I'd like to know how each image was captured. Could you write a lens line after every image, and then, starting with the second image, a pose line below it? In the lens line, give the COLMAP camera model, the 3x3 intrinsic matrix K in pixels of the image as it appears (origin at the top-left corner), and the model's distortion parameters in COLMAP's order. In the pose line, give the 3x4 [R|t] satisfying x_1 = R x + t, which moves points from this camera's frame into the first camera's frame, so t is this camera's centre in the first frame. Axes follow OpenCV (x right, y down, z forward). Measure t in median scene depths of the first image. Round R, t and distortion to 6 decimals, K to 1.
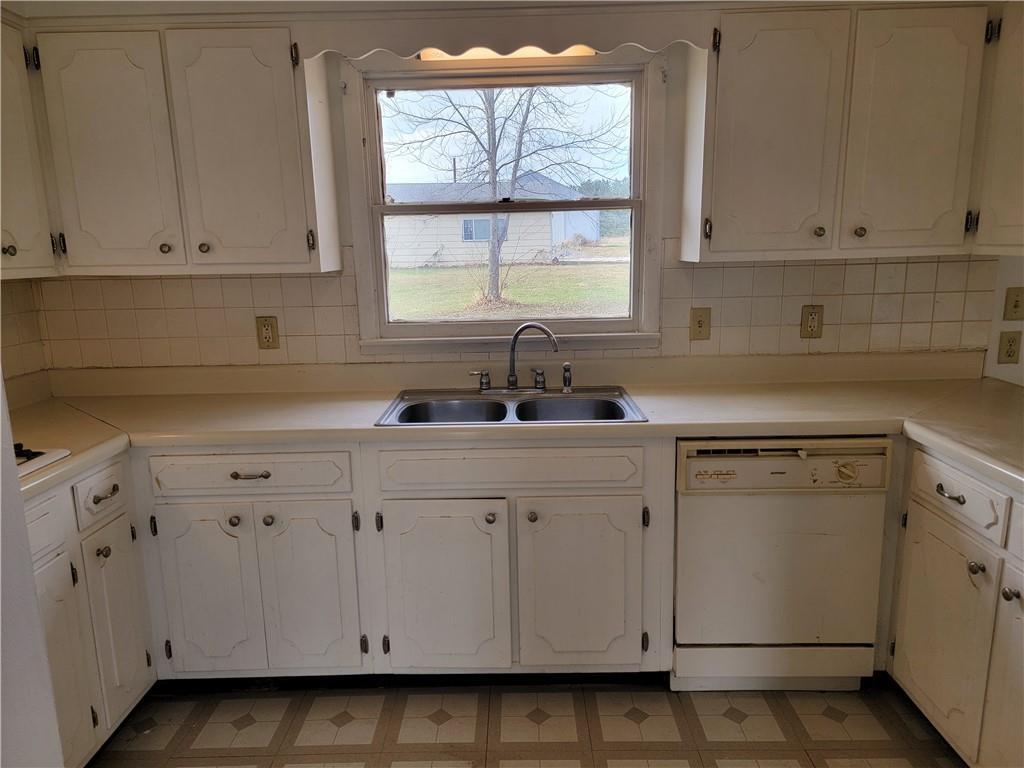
lens RADIAL K [[716.7, 0, 516.3], [0, 716.7, 388.2], [0, 0, 1]] dist [0.101998, -0.098057]
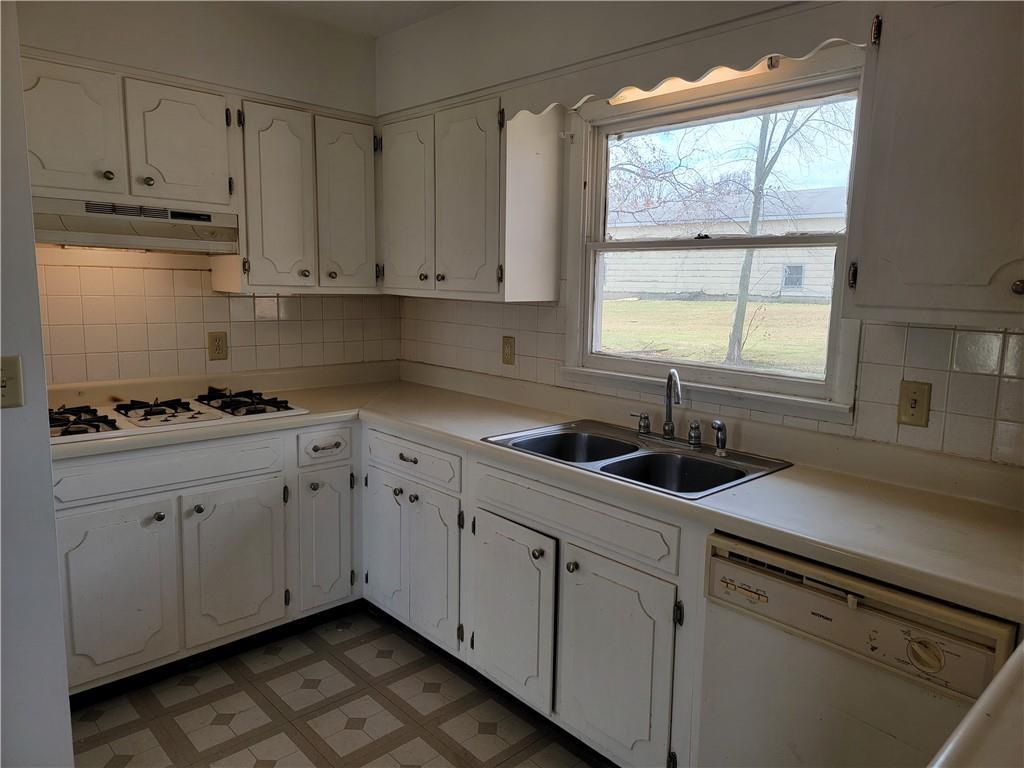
lens RADIAL K [[714.8, 0, 500.5], [0, 714.8, 374.9], [0, 0, 1]] dist [0.104243, -0.093418]
pose [[0.682098, 0.135865, -0.718529, 0.571136], [-0.173455, 0.984607, 0.021516, -0.070936], [0.710392, 0.109956, 0.695164, 0.225000]]
